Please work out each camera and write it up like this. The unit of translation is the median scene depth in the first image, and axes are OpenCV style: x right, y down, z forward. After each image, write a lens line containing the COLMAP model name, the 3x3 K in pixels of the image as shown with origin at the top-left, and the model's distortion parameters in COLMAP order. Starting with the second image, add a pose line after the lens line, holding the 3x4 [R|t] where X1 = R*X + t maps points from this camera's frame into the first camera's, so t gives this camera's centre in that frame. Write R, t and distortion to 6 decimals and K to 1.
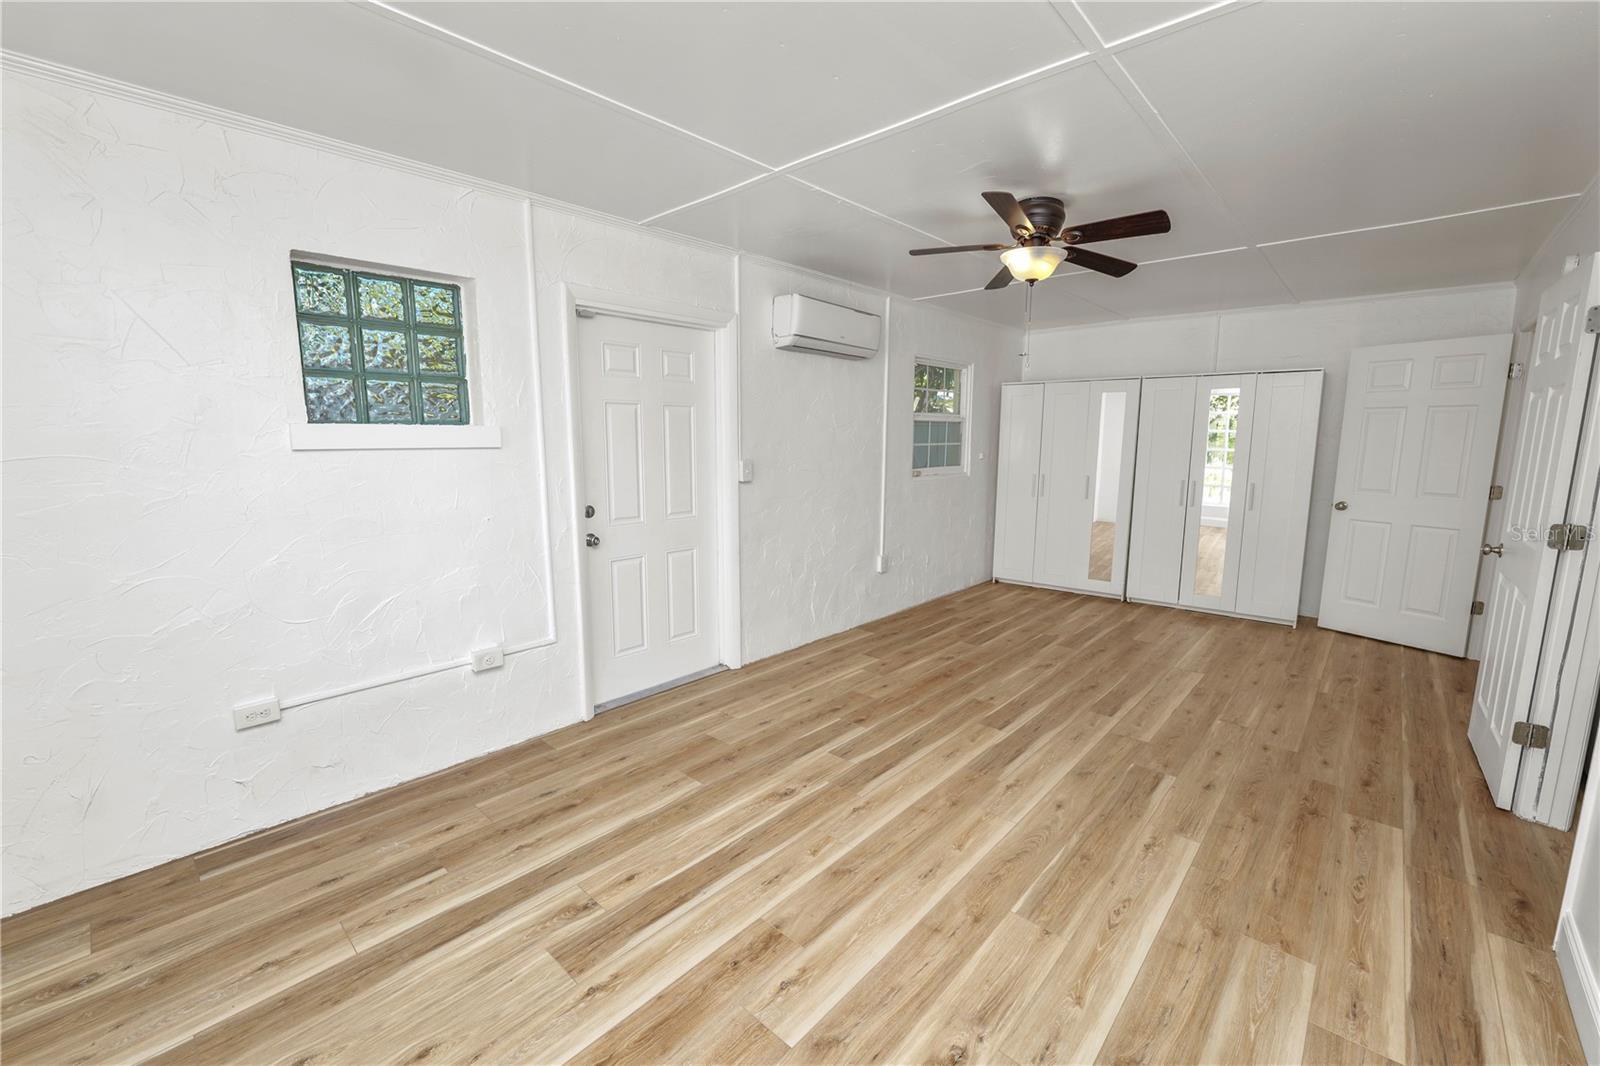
lens RADIAL K [[652.4, 0, 799.3], [0, 652.4, 537.4], [0, 0, 1]] dist [-0.012376, 0.000973]
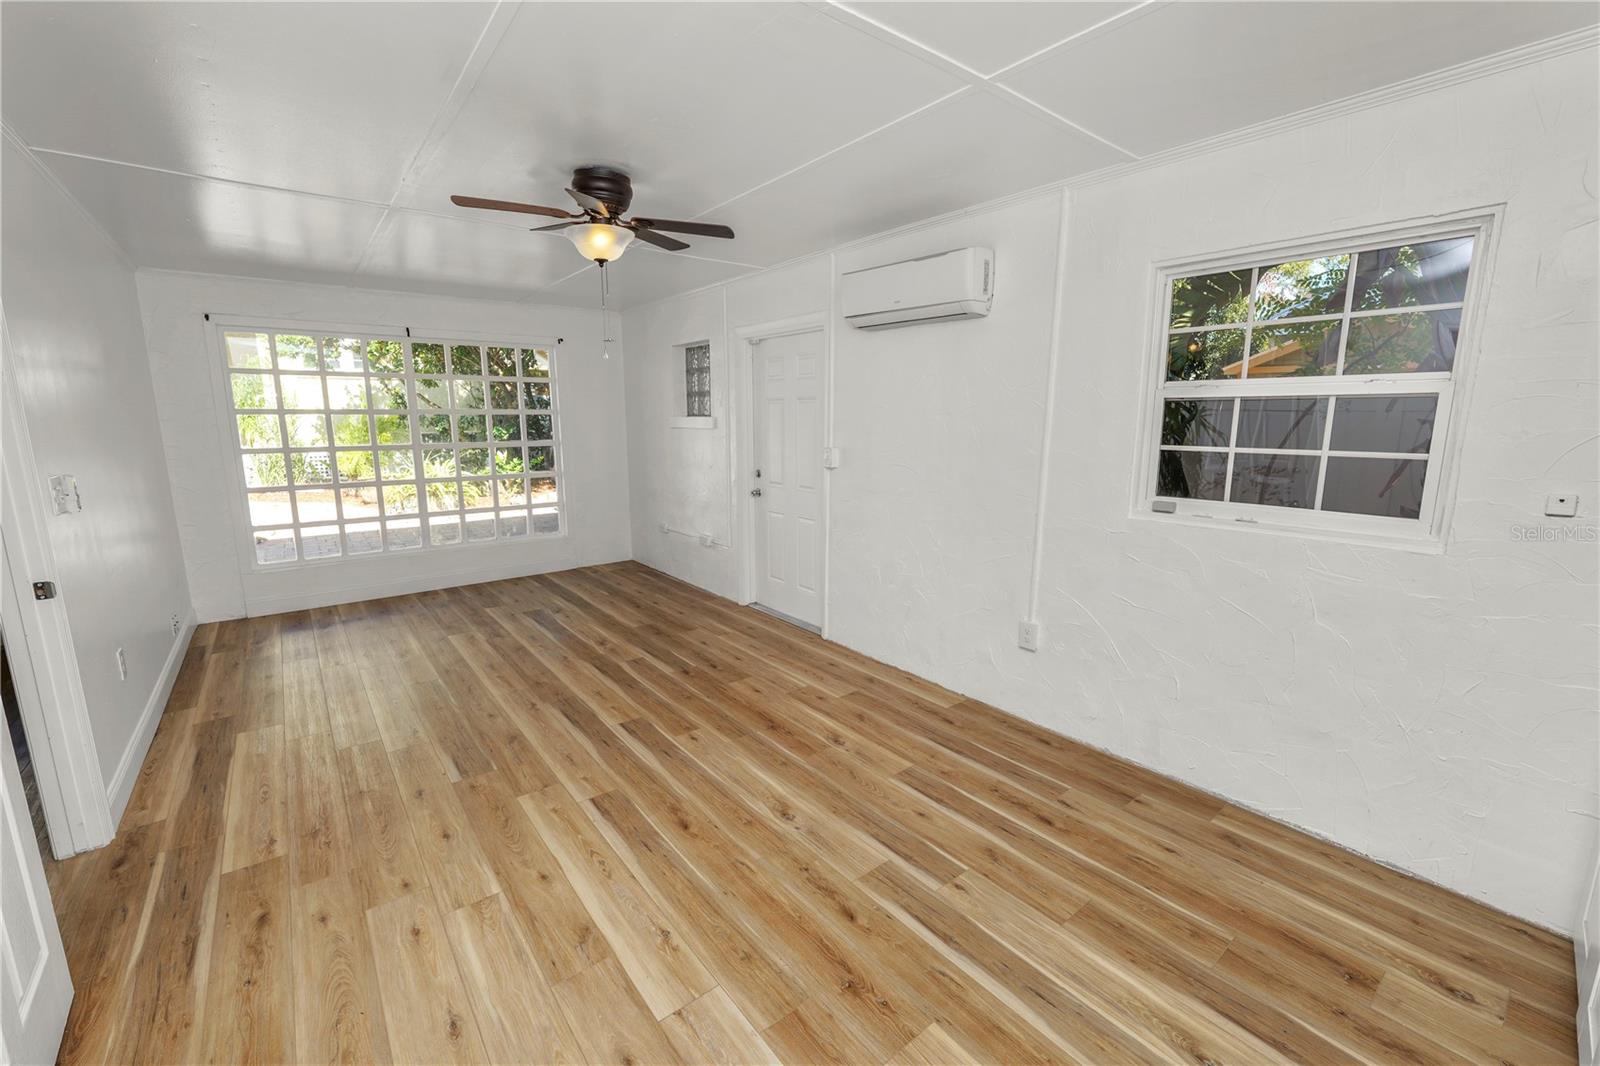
lens RADIAL K [[652.4, 0, 794.7], [0, 652.4, 535.3], [0, 0, 1]] dist [-0.012376, 0.000973]
pose [[-0.163480, 0.176966, -0.970545, 1.195772], [-0.151765, 0.967558, 0.201985, -0.226962], [0.974803, 0.180316, -0.131319, 1.358829]]
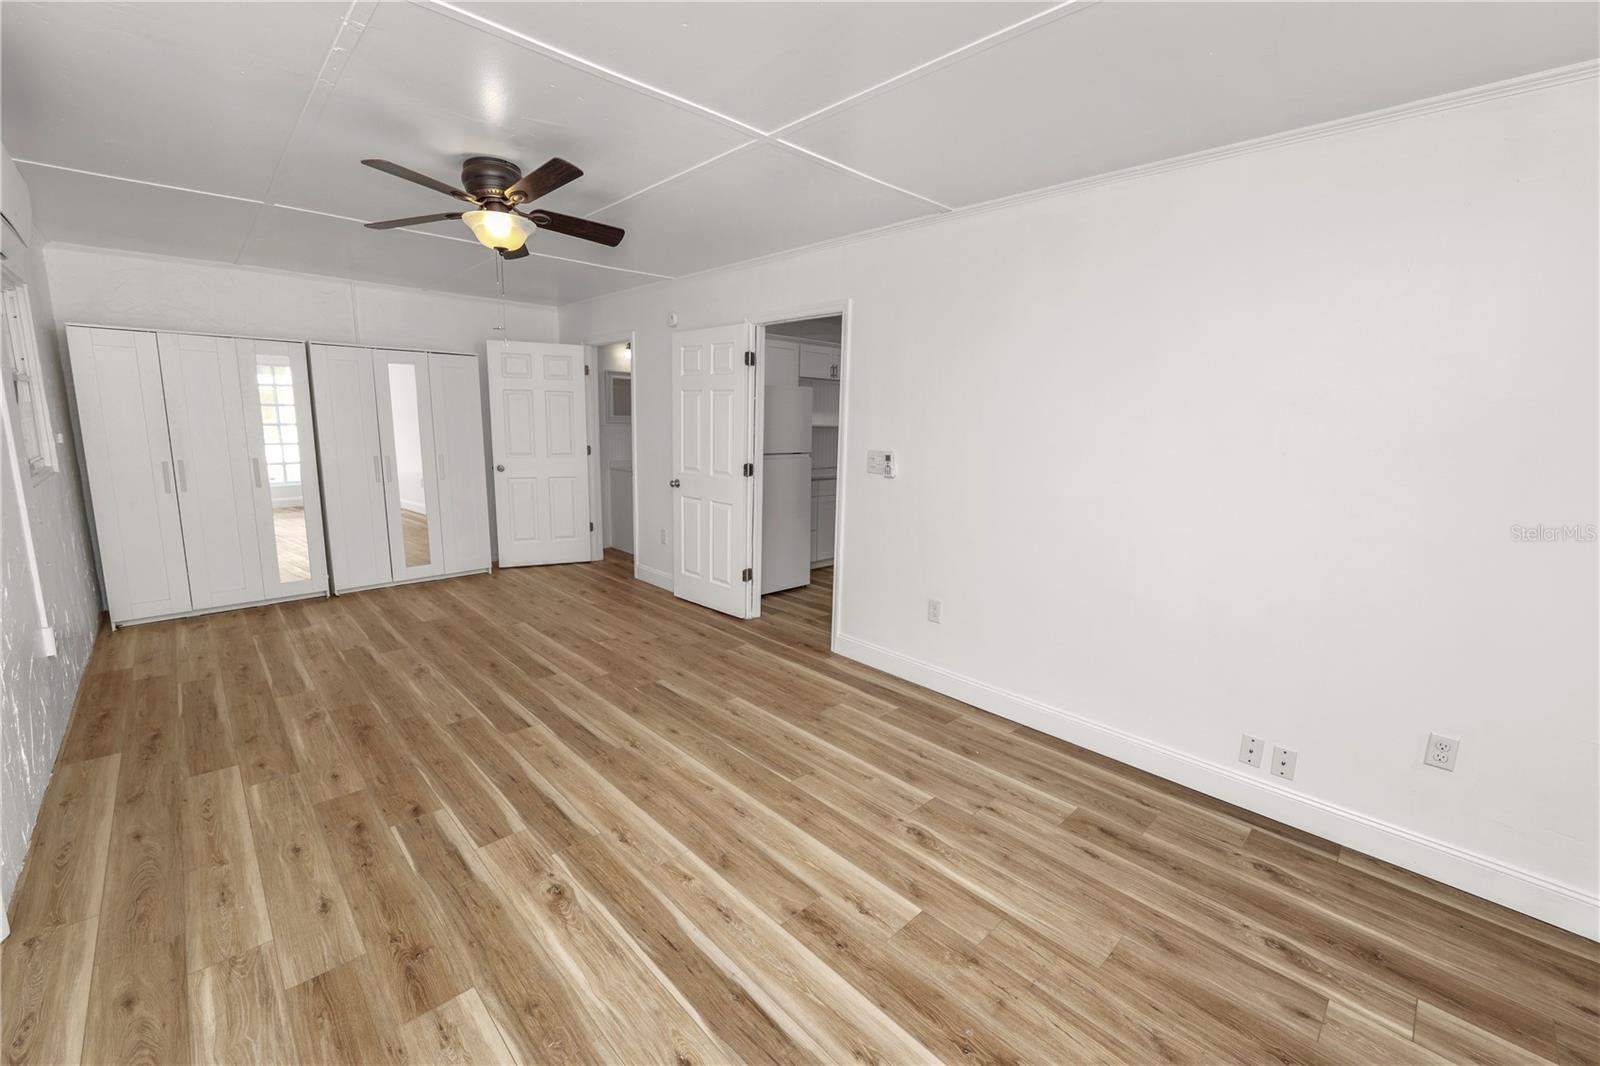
lens RADIAL K [[652.4, 0, 797.7], [0, 652.4, 528.5], [0, 0, 1]] dist [-0.012376, 0.000973]
pose [[0.067306, -0.169894, 0.983161, -0.560417], [0.131962, 0.978255, 0.160012, -0.089939], [-0.988967, 0.118971, 0.088262, 0.502409]]
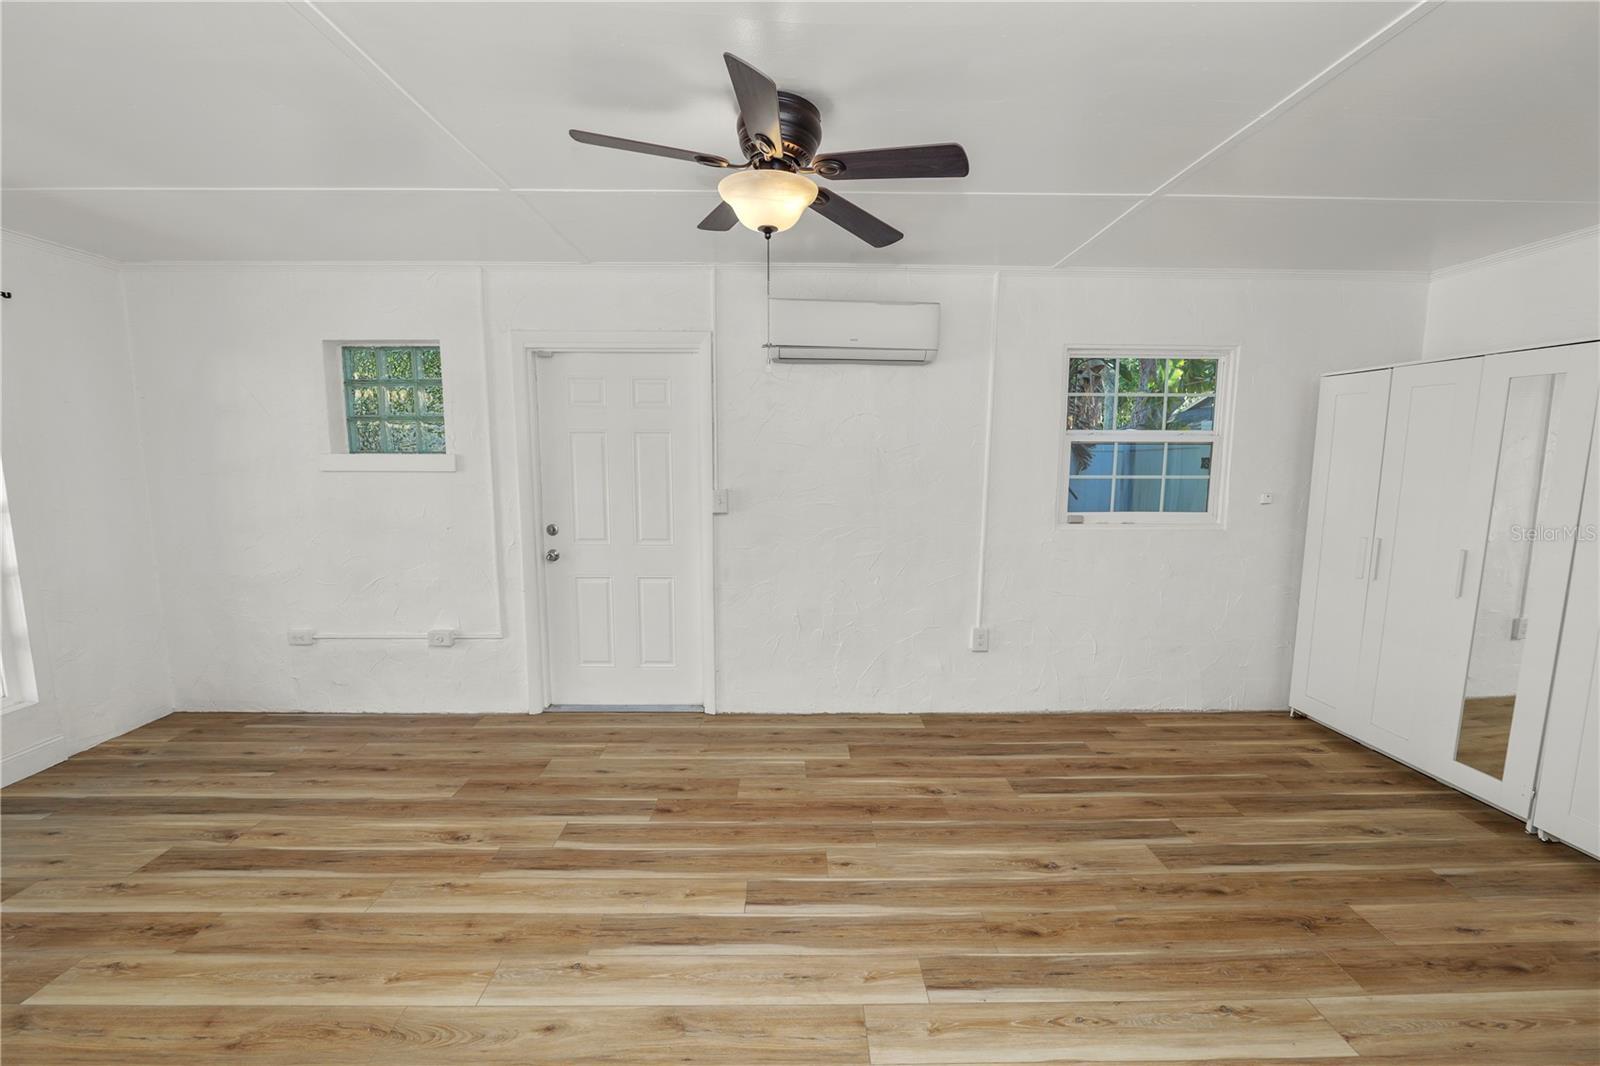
lens RADIAL K [[652.4, 0, 802.3], [0, 652.4, 539.1], [0, 0, 1]] dist [-0.012376, 0.000973]
pose [[0.686230, 0.096612, -0.720940, 0.808828], [-0.114669, 0.993115, 0.023938, -0.103852], [0.718290, 0.066243, 0.692584, 0.558479]]
